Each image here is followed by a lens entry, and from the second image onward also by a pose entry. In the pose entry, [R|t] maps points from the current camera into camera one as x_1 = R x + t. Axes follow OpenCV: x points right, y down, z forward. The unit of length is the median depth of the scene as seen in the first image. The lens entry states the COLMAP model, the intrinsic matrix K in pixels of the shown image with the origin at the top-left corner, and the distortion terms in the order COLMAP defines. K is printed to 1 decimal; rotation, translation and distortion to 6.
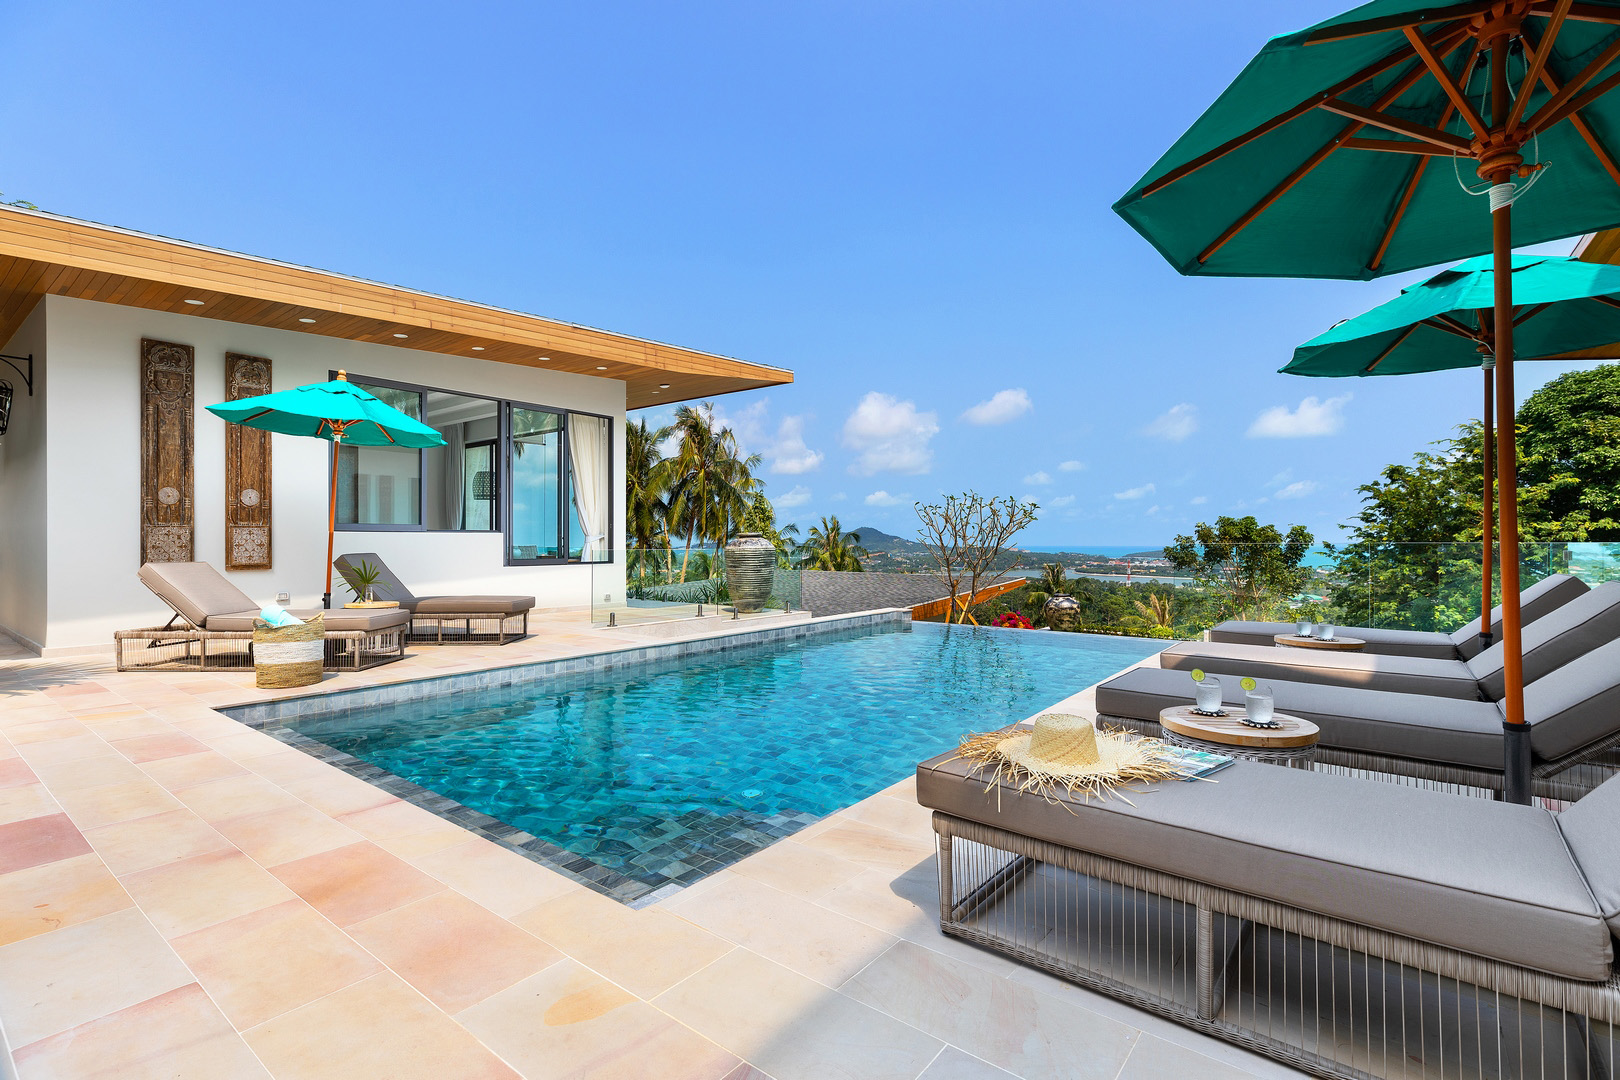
lens RADIAL K [[780.1, 0, 810.0], [0, 780.1, 540.0], [0, 0, 1]] dist [-0.004134, -0.000501]
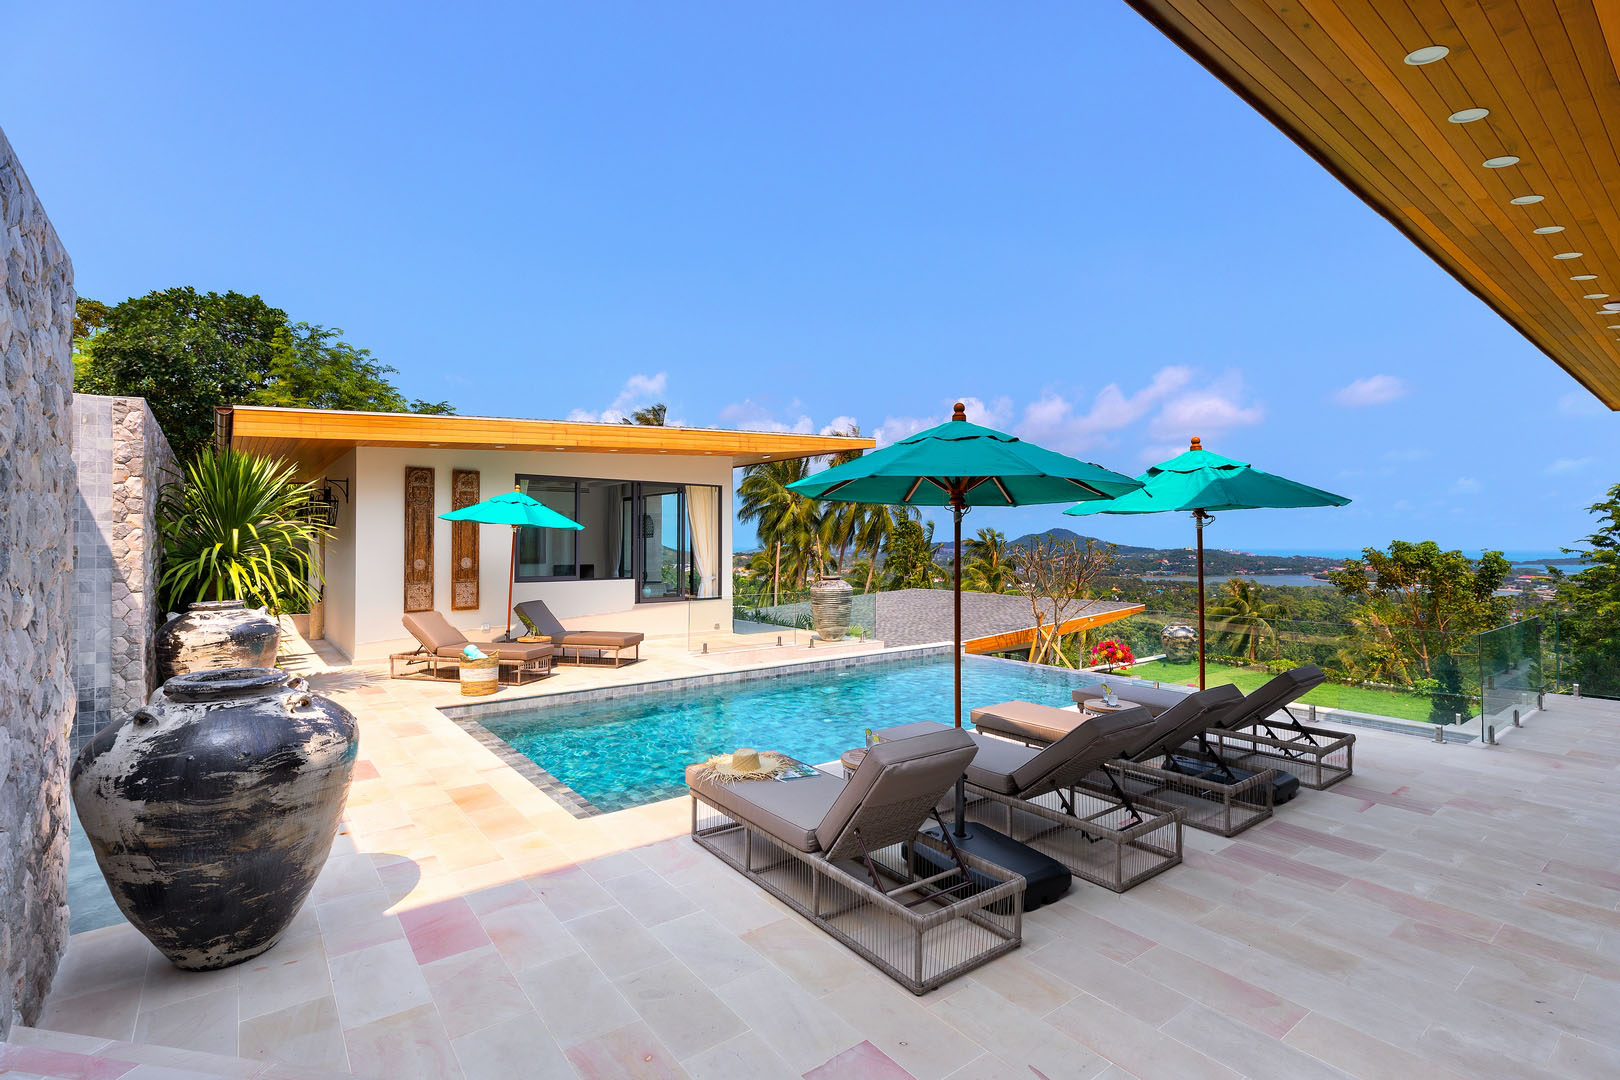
lens RADIAL K [[780.1, 0, 810.0], [0, 780.1, 540.0], [0, 0, 1]] dist [-0.004134, -0.000501]
pose [[0.972382, 0.012454, -0.233063, 0.294716], [-0.012344, 0.999922, 0.001930, -0.112910], [0.233069, 0.001001, 0.972460, -0.331836]]
